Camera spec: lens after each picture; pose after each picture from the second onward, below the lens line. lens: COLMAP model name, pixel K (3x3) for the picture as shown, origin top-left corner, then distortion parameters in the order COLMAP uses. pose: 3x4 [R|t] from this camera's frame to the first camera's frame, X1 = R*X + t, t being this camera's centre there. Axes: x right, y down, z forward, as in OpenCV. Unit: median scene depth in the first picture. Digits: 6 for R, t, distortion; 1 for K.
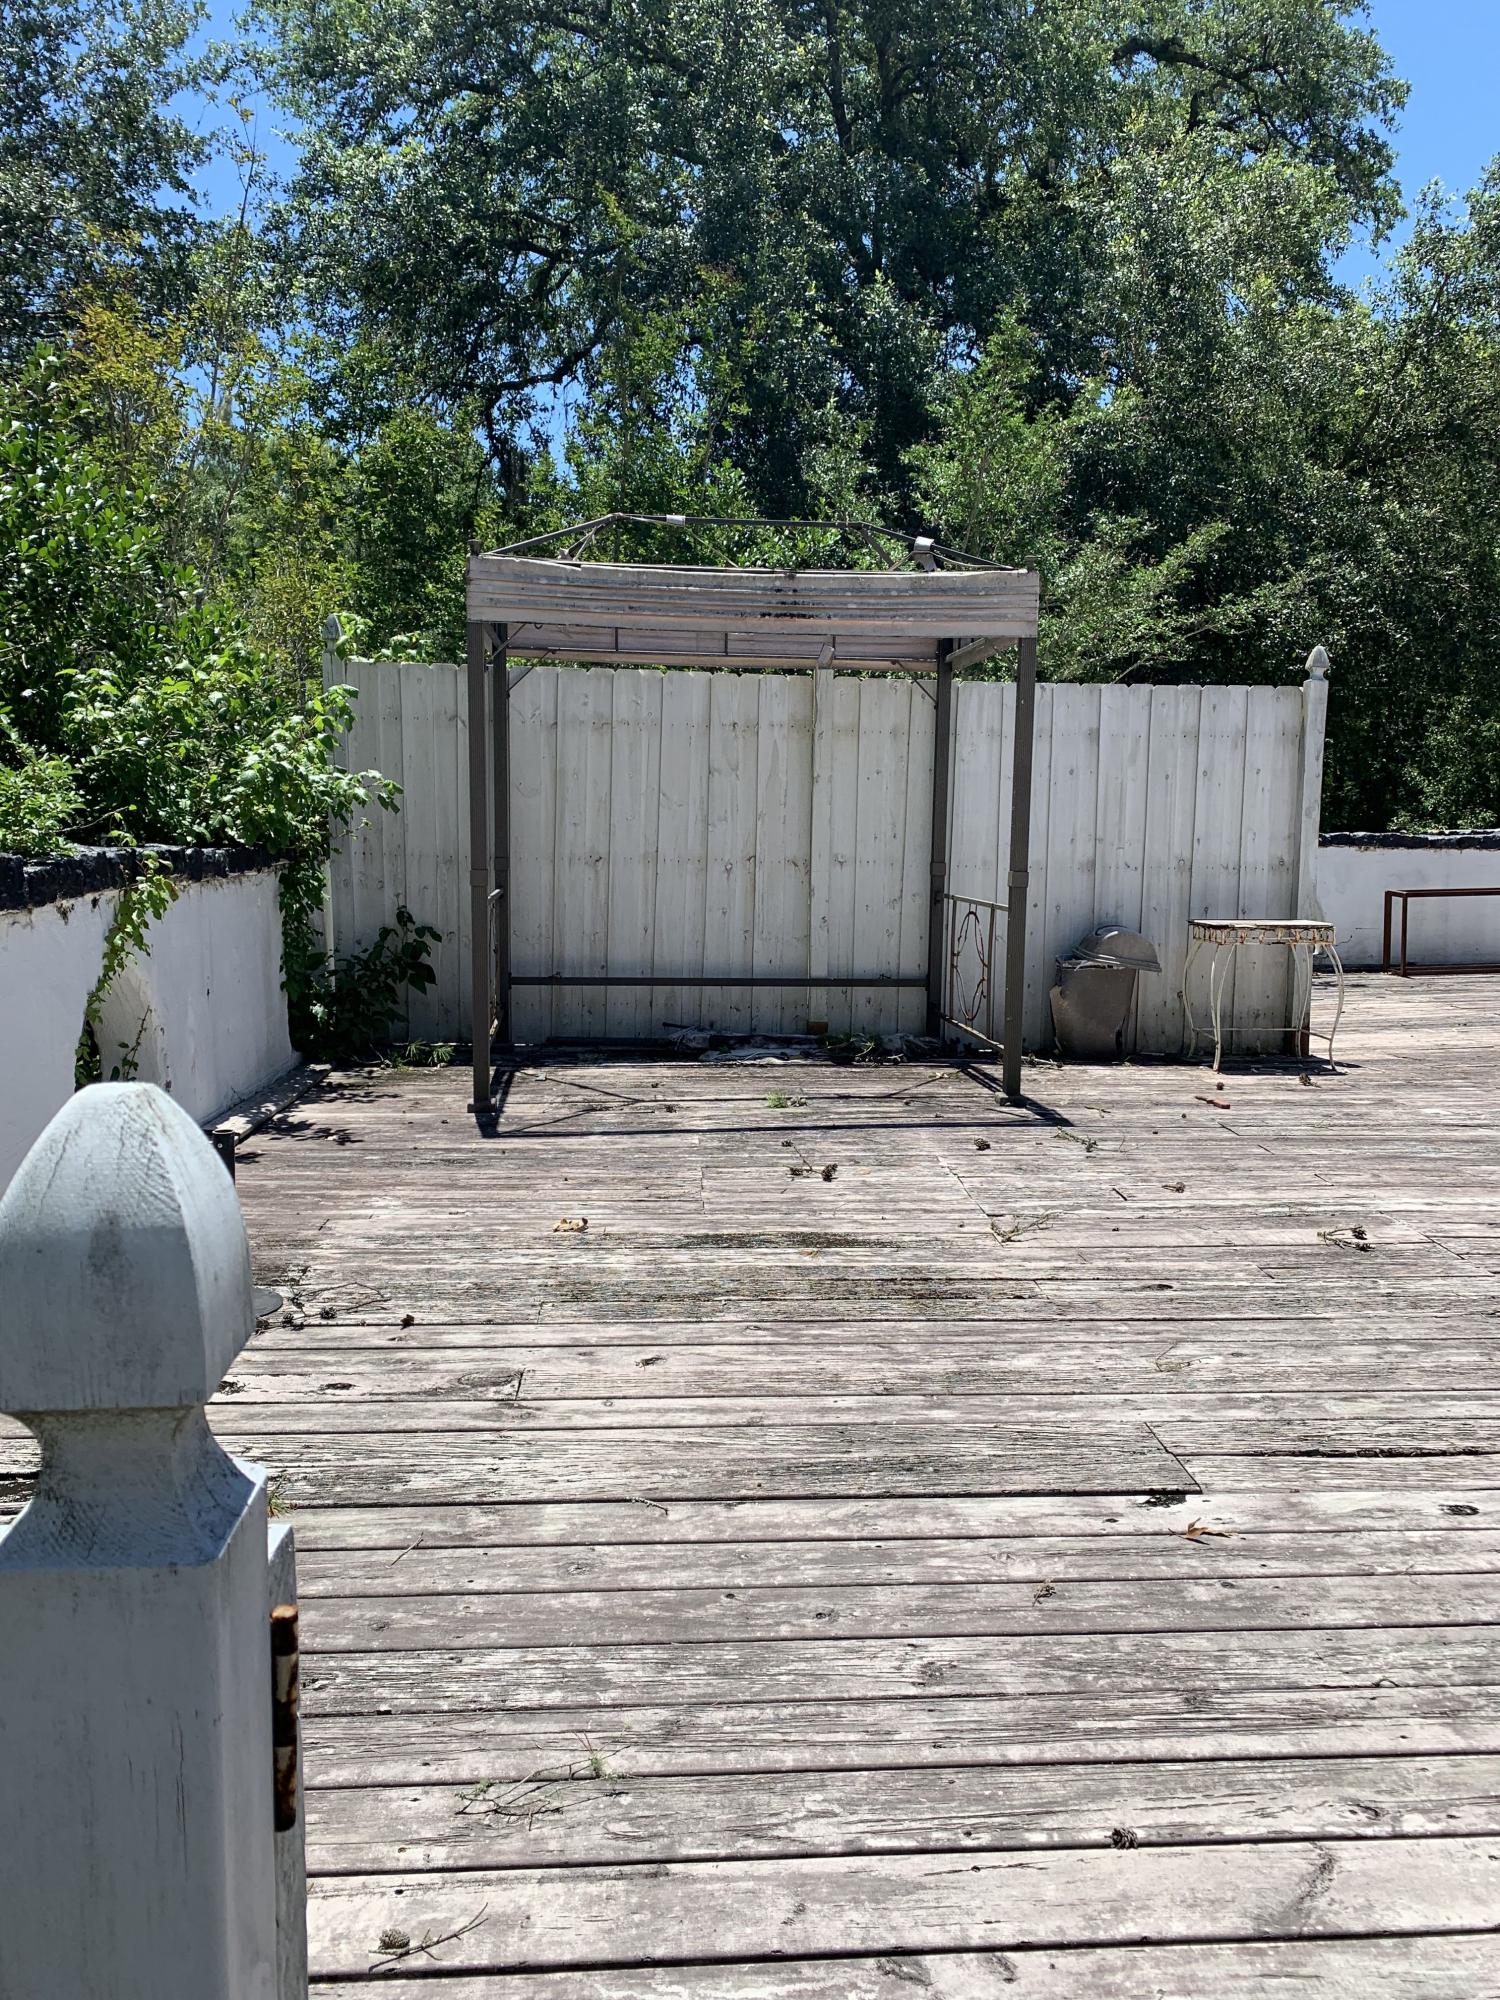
lens RADIAL K [[1533.8, 0, 763.7], [0, 1533.8, 991.1], [0, 0, 1]] dist [0.021333, -0.016427]
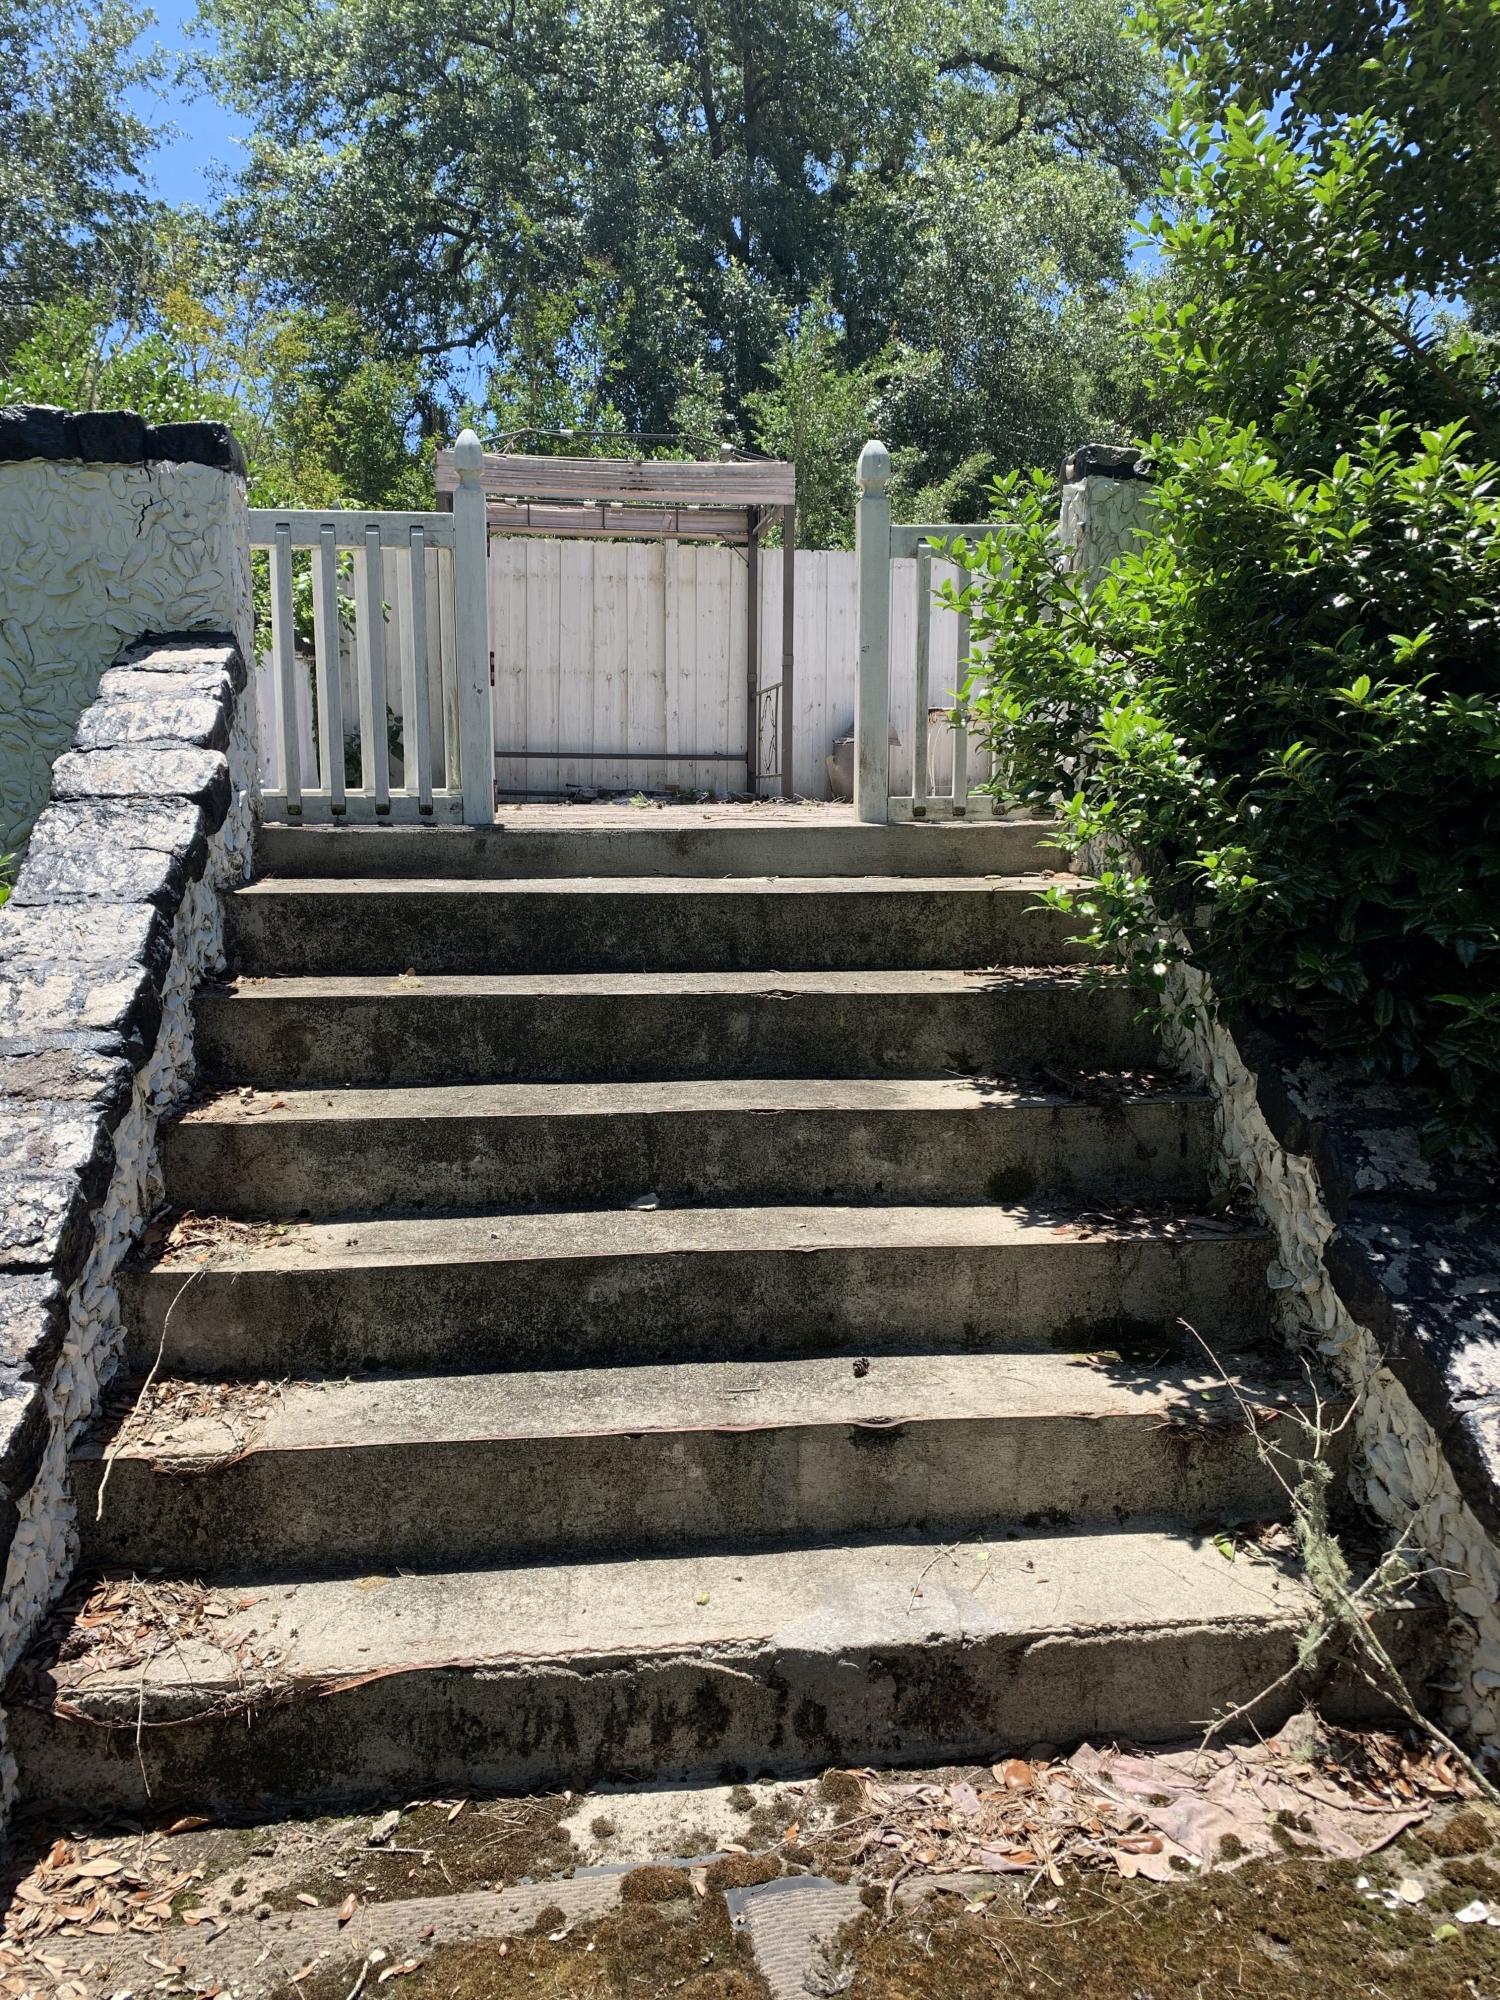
lens RADIAL K [[1533.8, 0, 752.9], [0, 1533.8, 987.8], [0, 0, 1]] dist [0.021333, -0.016427]
pose [[0.998748, -0.016652, 0.047172, 0.025016], [0.015899, 0.999741, 0.016281, 0.120716], [-0.047430, -0.015510, 0.998754, -0.295636]]
